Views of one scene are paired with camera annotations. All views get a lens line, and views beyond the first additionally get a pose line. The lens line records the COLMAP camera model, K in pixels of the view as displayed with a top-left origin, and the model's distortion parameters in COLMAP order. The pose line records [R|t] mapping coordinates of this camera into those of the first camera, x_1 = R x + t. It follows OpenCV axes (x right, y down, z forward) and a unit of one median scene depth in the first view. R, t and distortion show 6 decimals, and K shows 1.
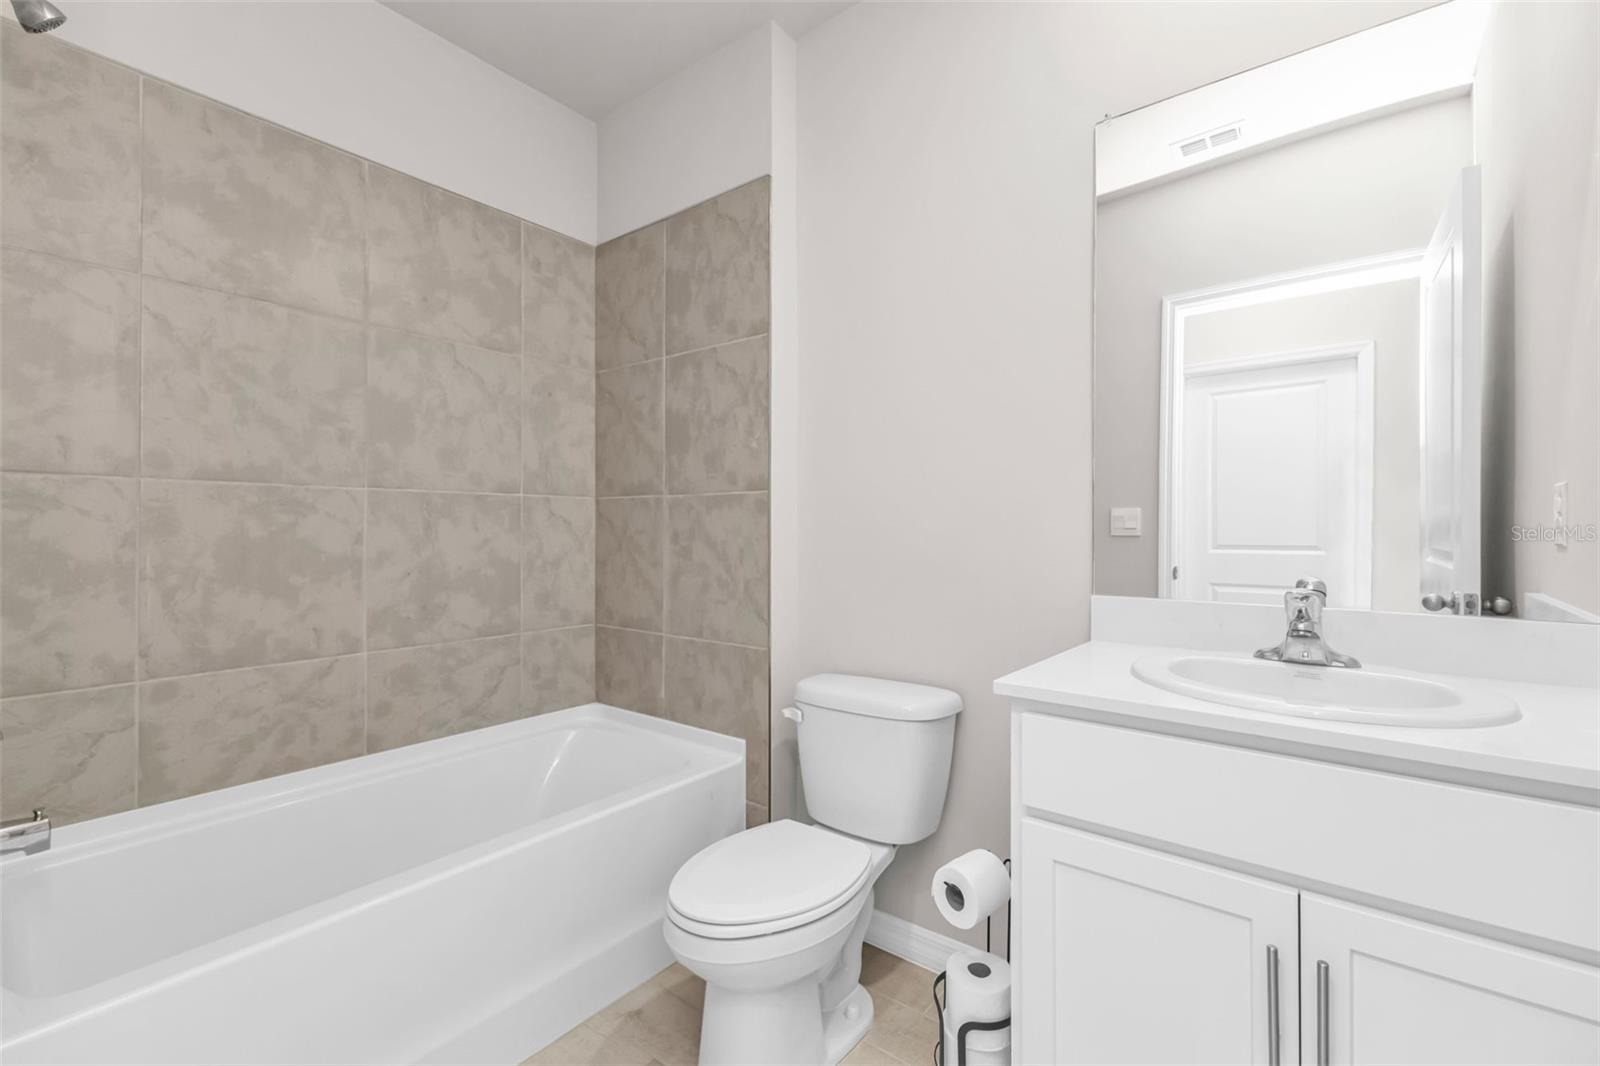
lens RADIAL K [[706.2, 0, 795.2], [0, 706.2, 531.2], [0, 0, 1]] dist [0.012633, -0.000515]
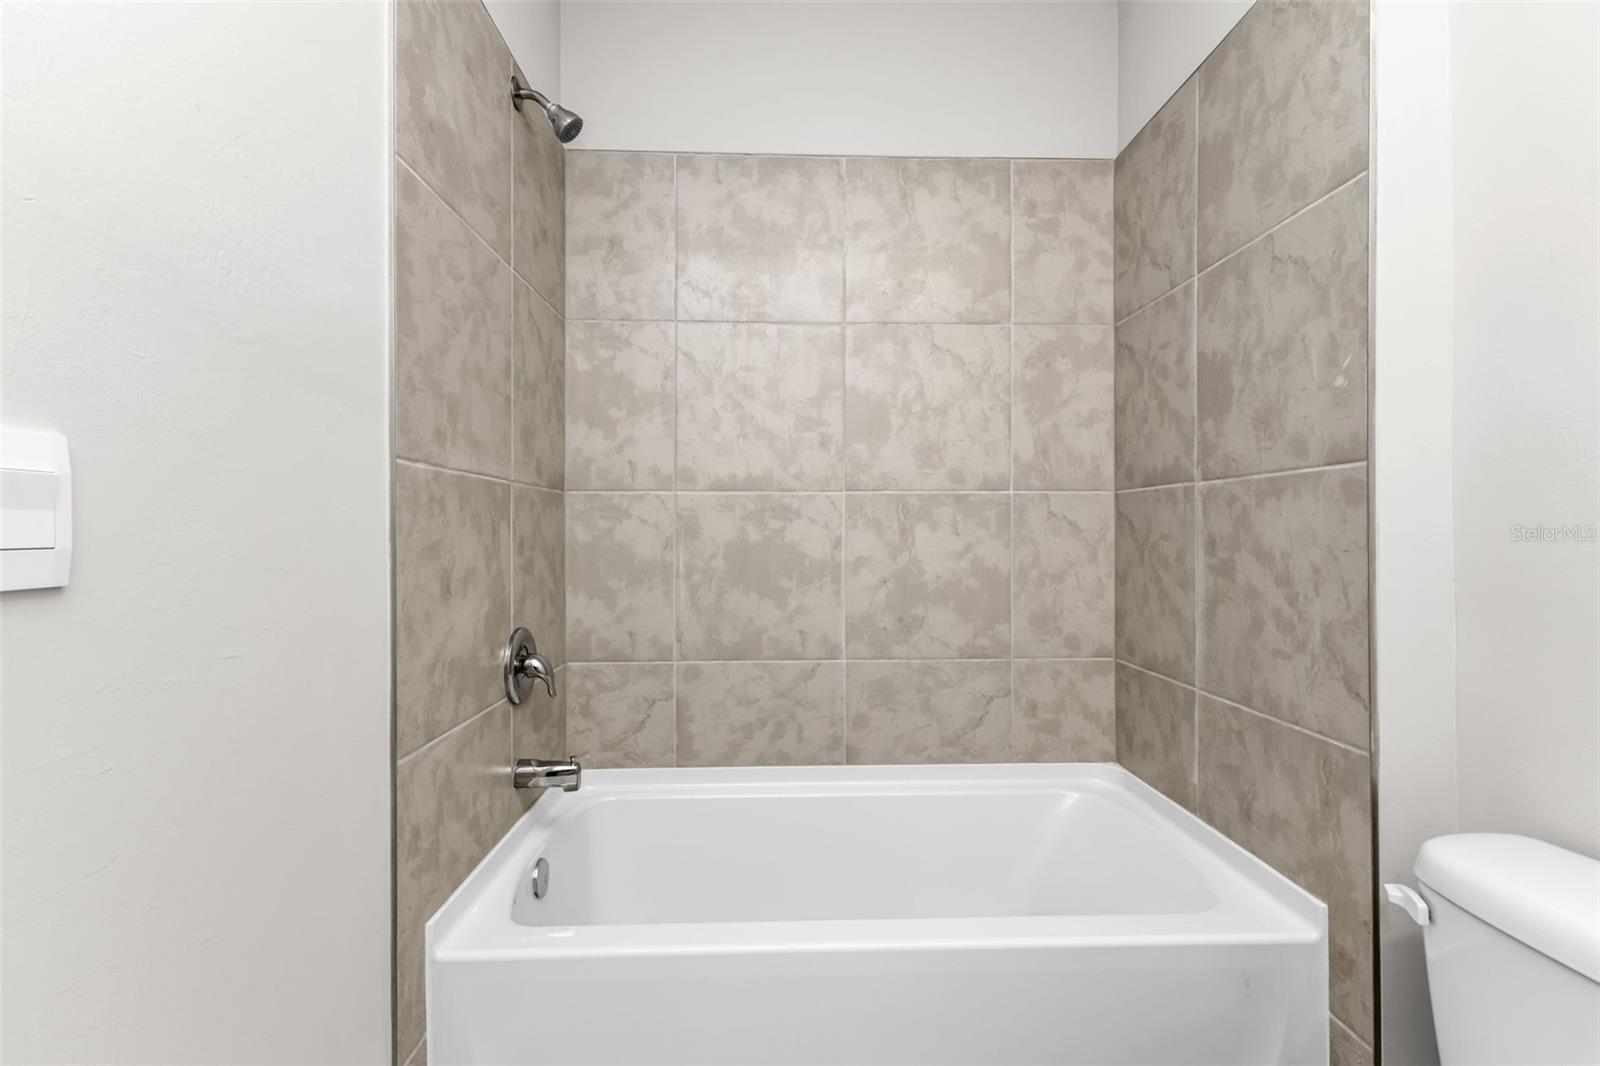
lens RADIAL K [[706.2, 0, 802.4], [0, 706.2, 533.0], [0, 0, 1]] dist [0.012633, -0.000515]
pose [[0.645890, -0.002853, -0.763425, 0.096726], [0.000433, 0.999994, -0.003370, -0.000739], [0.763430, 0.001846, 0.645887, 0.311554]]
